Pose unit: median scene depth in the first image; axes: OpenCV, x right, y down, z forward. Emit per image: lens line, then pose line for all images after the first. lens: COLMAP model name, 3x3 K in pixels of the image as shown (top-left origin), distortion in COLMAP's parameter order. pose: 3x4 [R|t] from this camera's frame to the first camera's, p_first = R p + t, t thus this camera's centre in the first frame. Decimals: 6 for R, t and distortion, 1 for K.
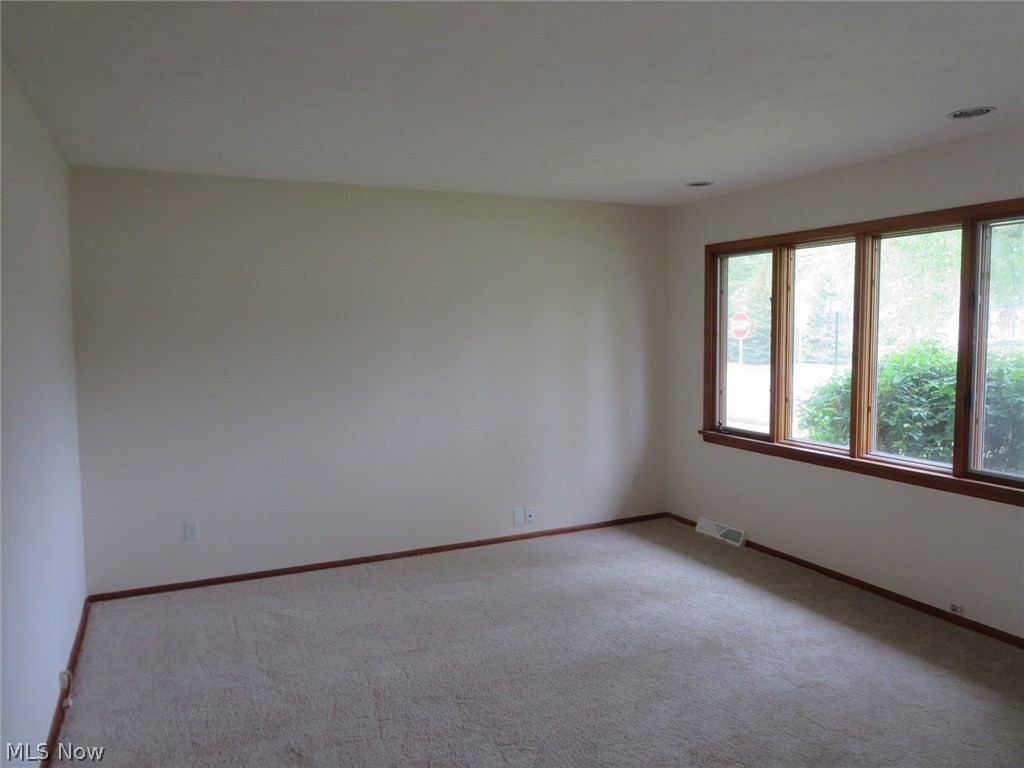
lens RADIAL K [[725.2, 0, 507.5], [0, 725.2, 383.3], [0, 0, 1]] dist [-0.024670, 0.010760]
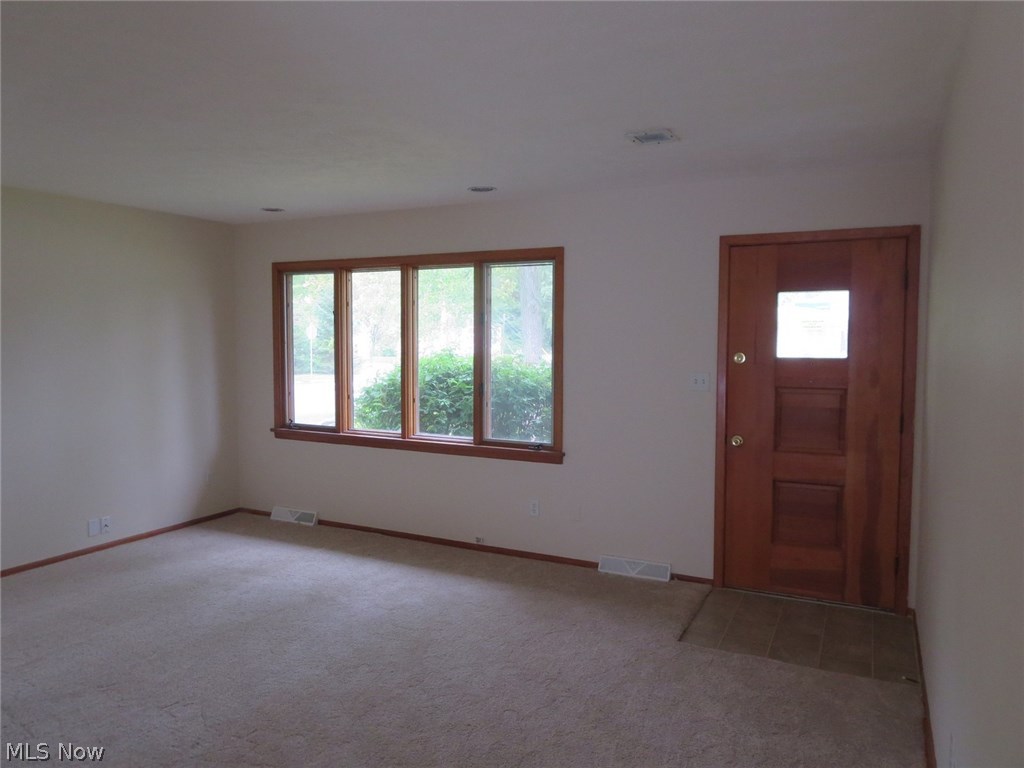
lens RADIAL K [[725.2, 0, 513.3], [0, 725.2, 383.8], [0, 0, 1]] dist [-0.024670, 0.010760]
pose [[0.785325, -0.024879, 0.618583, -0.157472], [0.035172, 0.999371, -0.004459, 0.017792], [-0.618083, 0.025258, 0.785707, -0.128233]]
